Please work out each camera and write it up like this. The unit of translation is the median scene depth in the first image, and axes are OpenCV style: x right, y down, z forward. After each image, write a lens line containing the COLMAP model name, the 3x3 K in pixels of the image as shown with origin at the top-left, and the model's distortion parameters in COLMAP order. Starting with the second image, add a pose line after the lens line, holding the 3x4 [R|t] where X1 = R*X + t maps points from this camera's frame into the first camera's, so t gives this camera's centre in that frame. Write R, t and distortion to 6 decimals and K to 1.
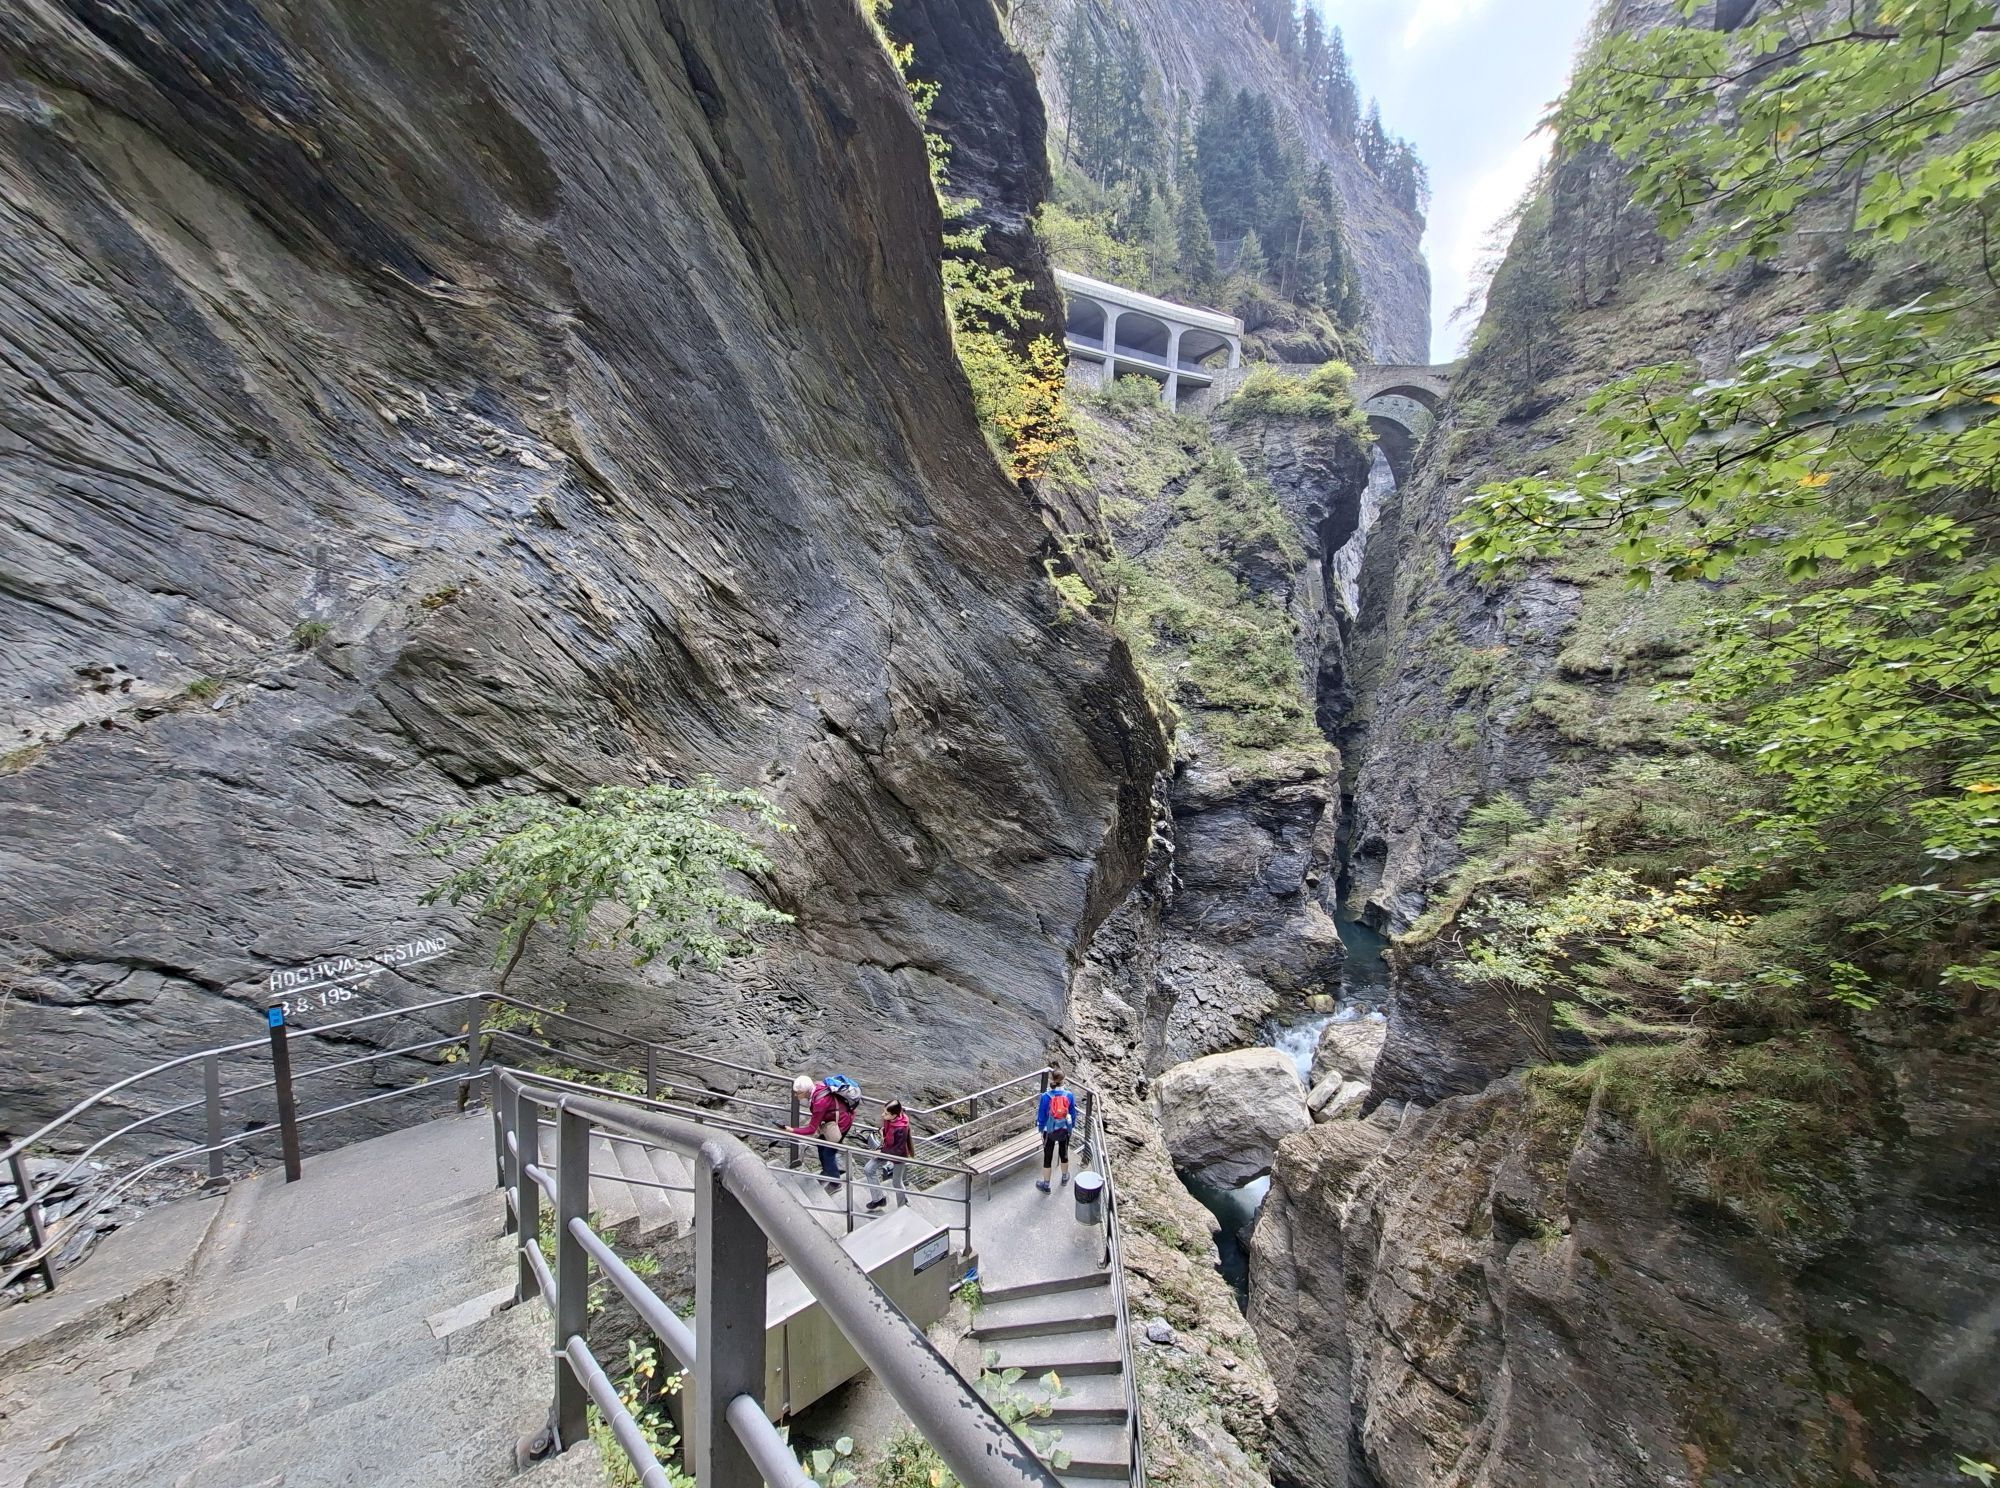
lens RADIAL K [[798.5, 0, 999.4], [0, 798.5, 746.2], [0, 0, 1]] dist [-0.006551, -0.000090]
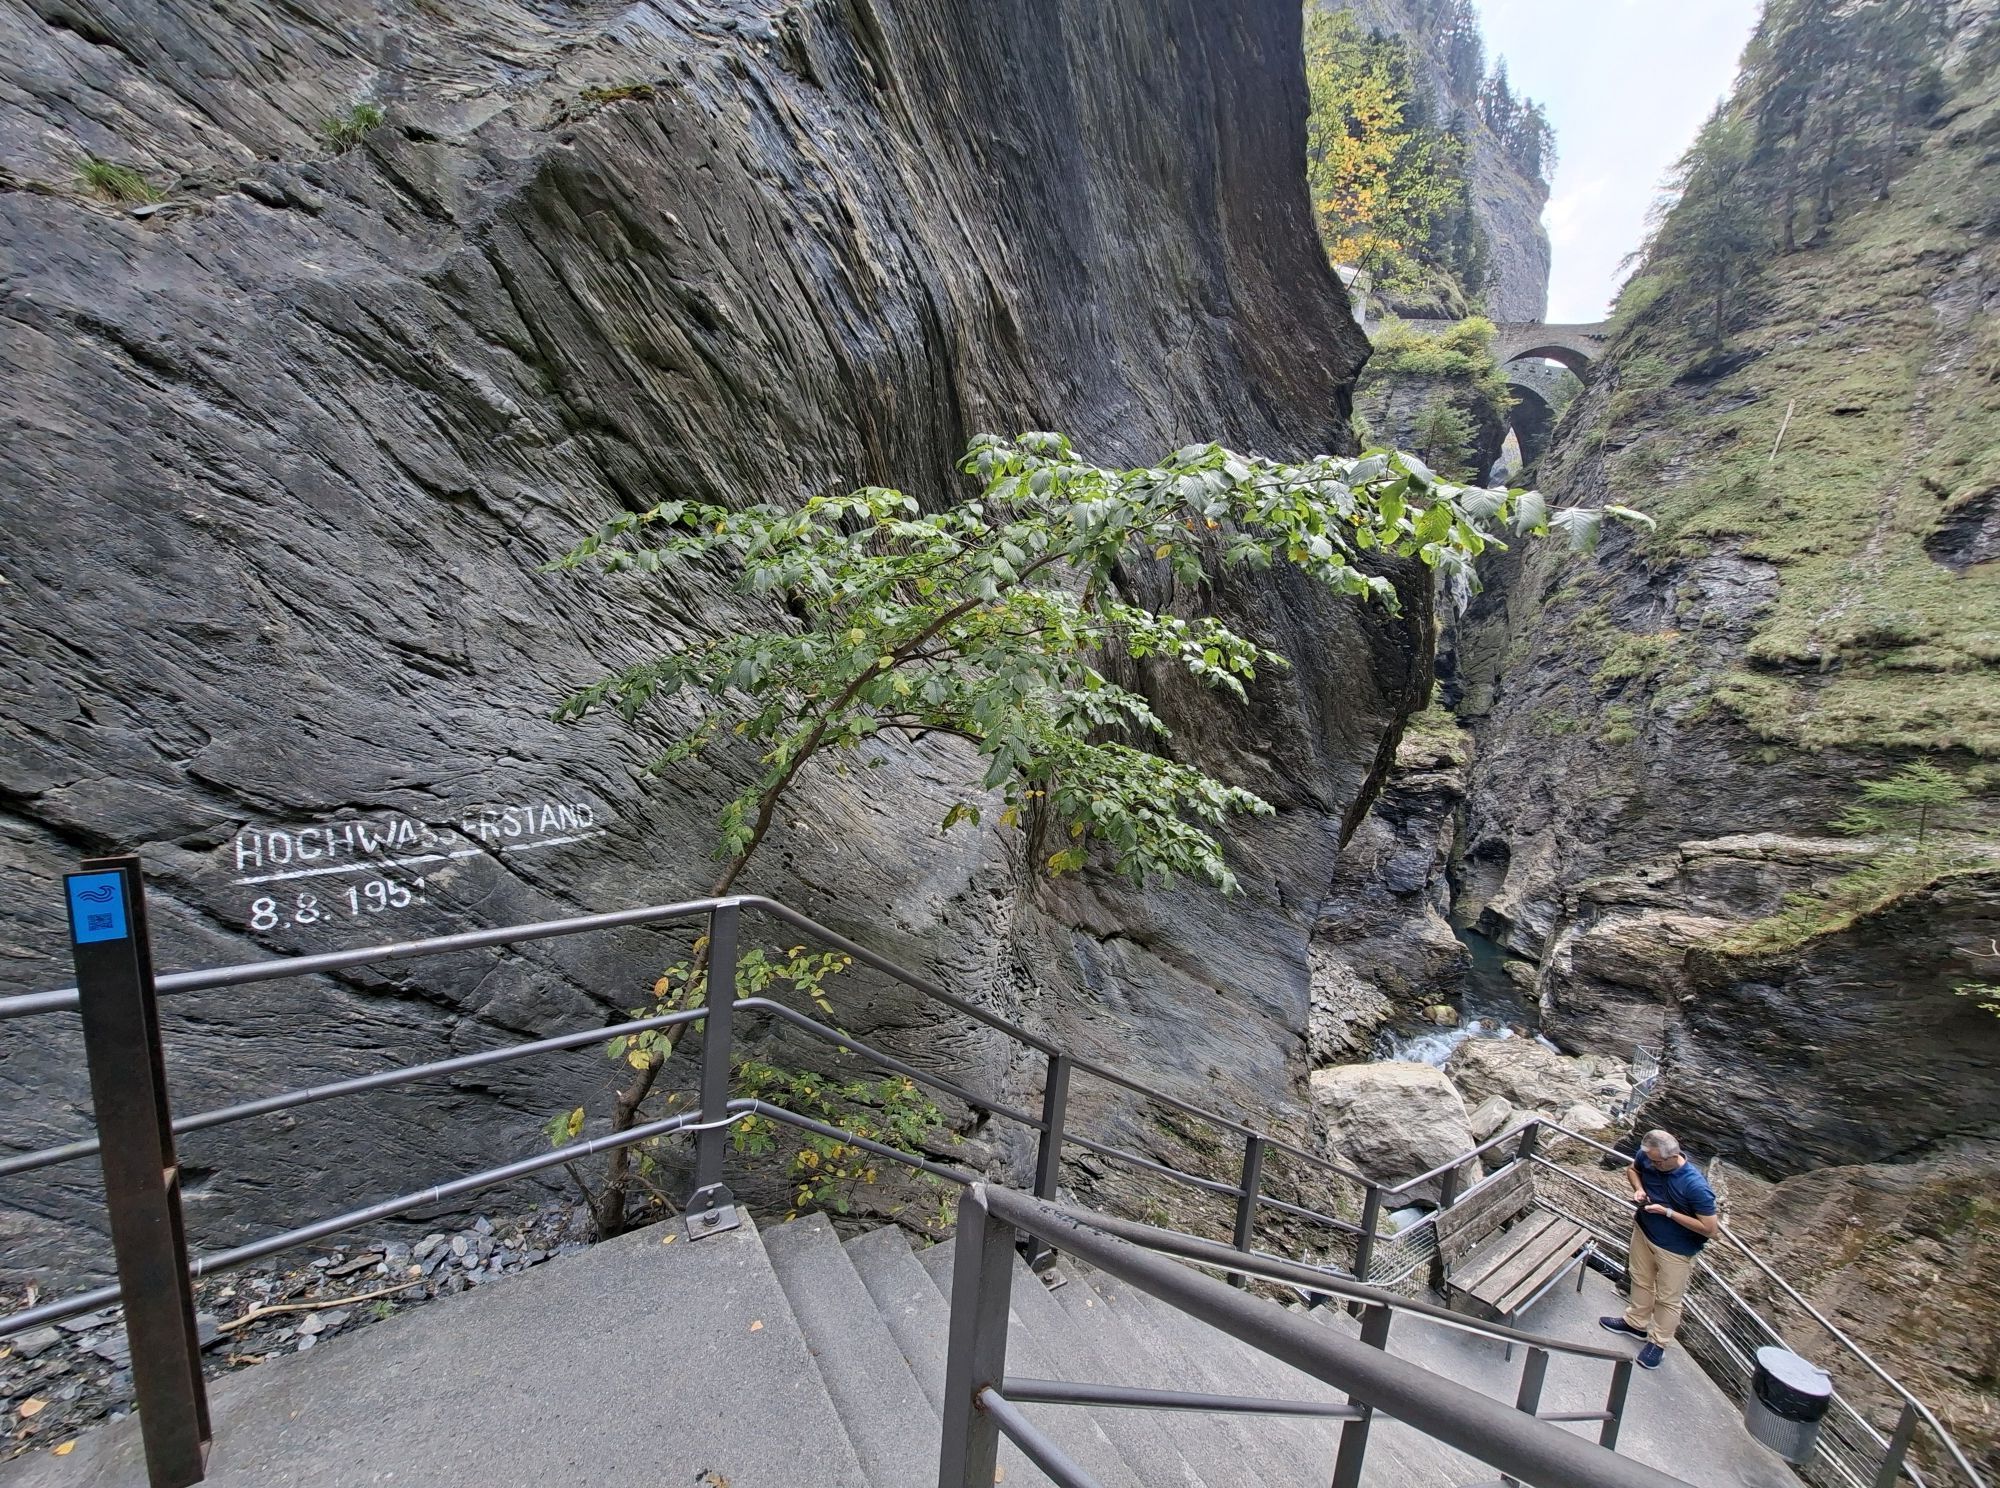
lens RADIAL K [[798.5, 0, 995.1], [0, 798.5, 747.1], [0, 0, 1]] dist [-0.006551, -0.000090]
pose [[0.995832, 0.053510, -0.073856, -0.153379], [-0.051825, 0.998354, 0.024553, 0.067682], [0.075049, -0.020623, 0.996967, 0.193829]]
